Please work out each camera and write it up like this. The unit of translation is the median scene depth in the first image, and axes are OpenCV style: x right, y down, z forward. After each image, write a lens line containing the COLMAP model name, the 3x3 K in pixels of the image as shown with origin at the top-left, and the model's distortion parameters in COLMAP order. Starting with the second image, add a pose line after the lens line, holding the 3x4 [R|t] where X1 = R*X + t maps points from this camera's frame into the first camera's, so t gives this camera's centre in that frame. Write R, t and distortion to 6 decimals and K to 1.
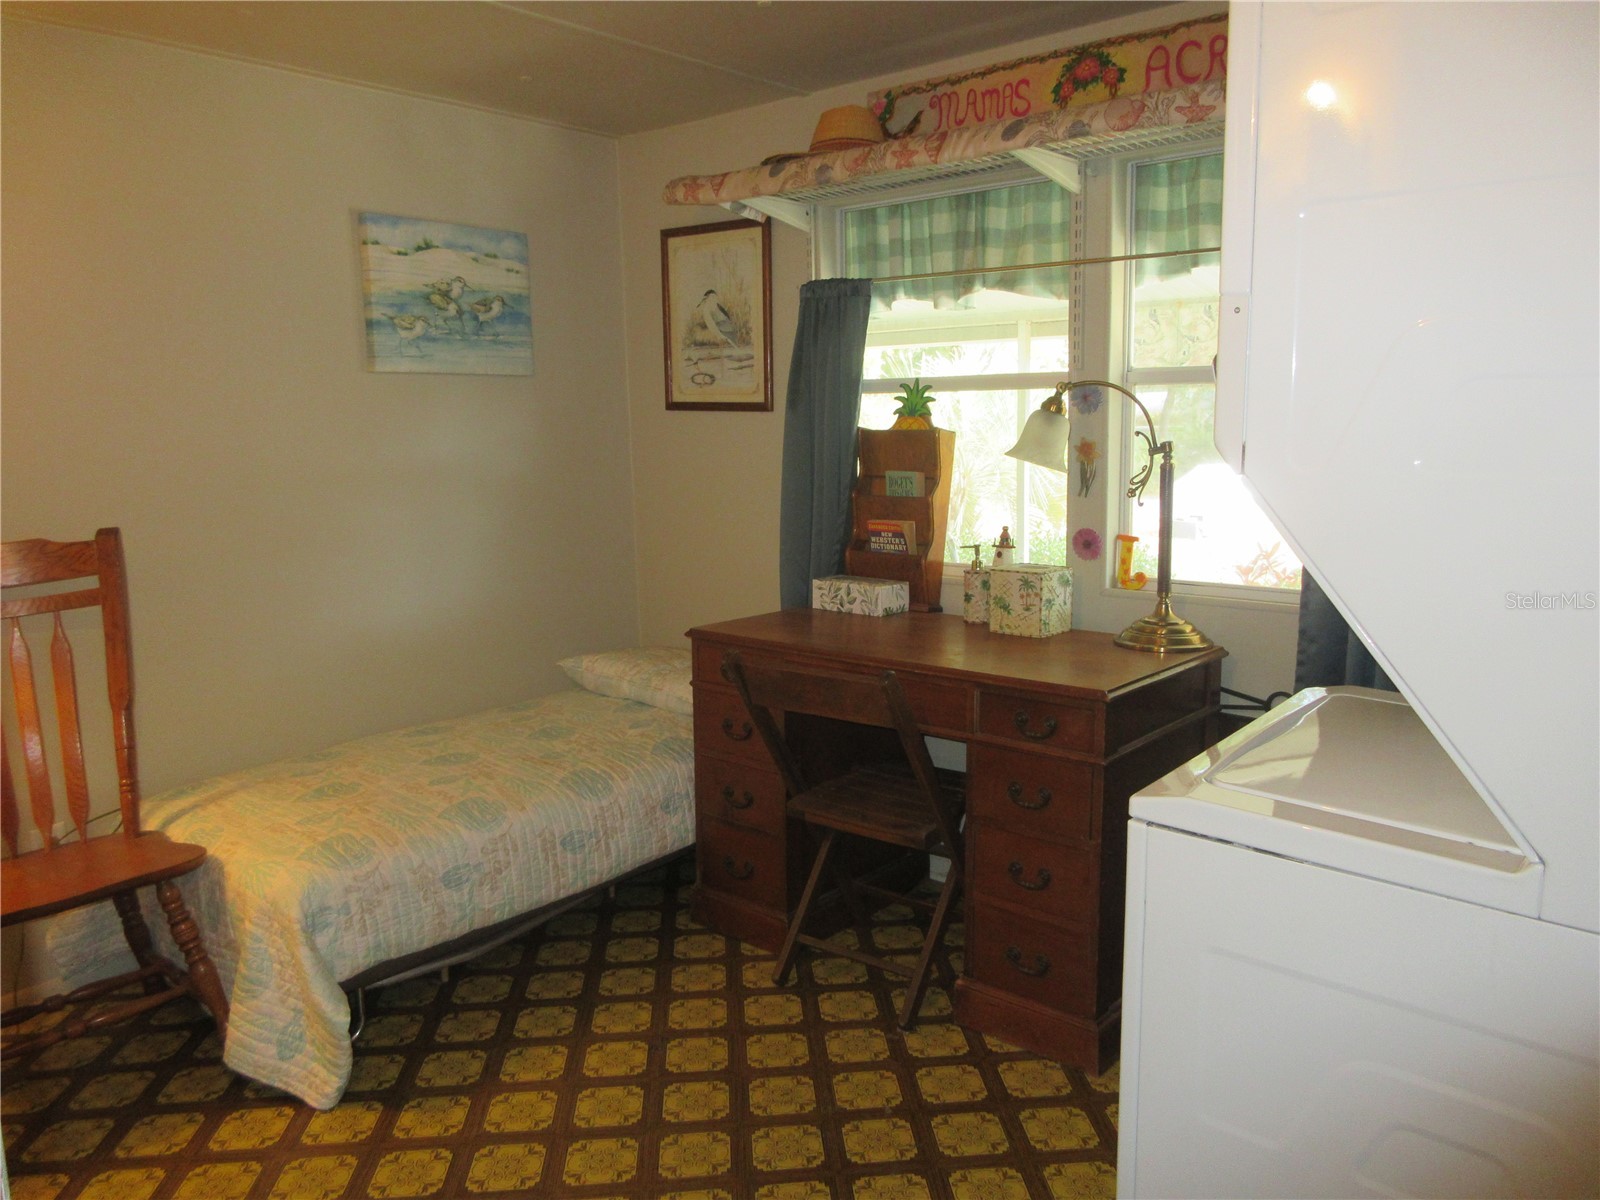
lens RADIAL K [[1181.6, 0, 800.6], [0, 1181.6, 595.1], [0, 0, 1]] dist [-0.000597, -0.002178]
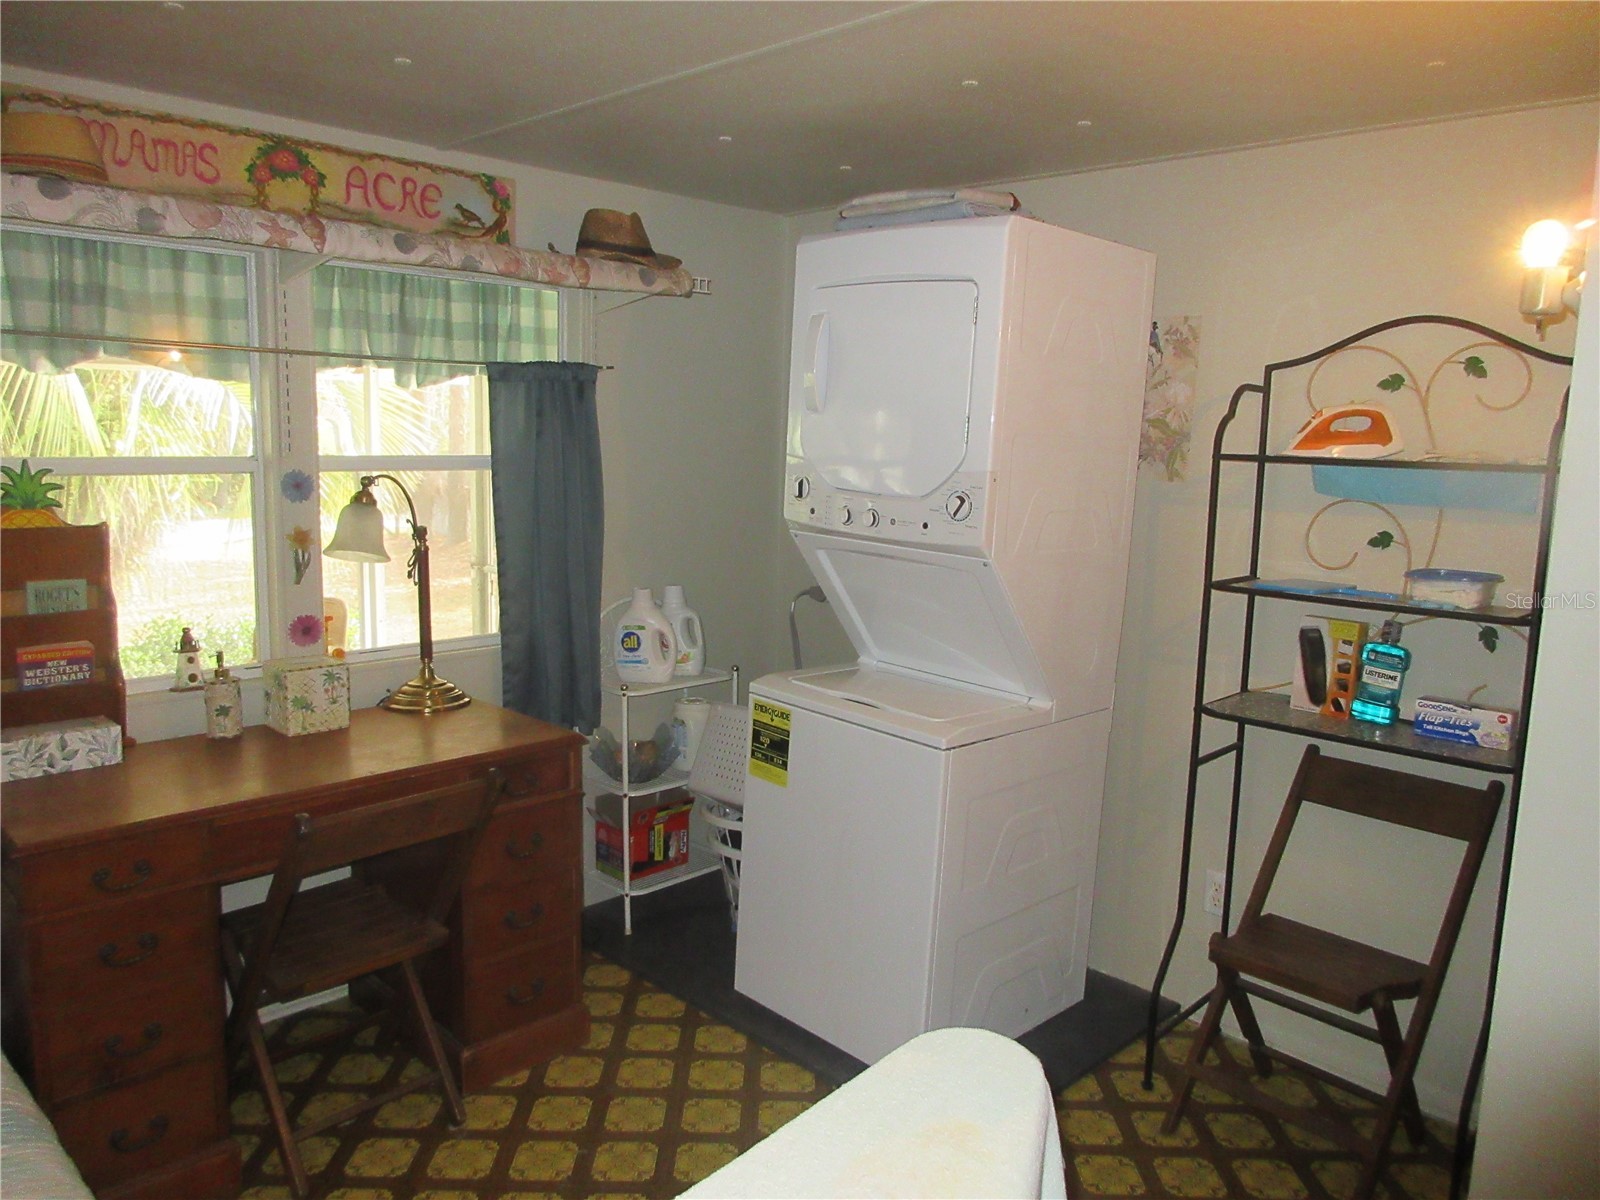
lens RADIAL K [[1181.6, 0, 799.7], [0, 1181.6, 604.6], [0, 0, 1]] dist [-0.000597, -0.002178]
pose [[0.075645, -0.129197, 0.988729, -0.739676], [0.131176, 0.984242, 0.118575, -0.133516], [-0.988469, 0.120728, 0.091401, 0.509090]]
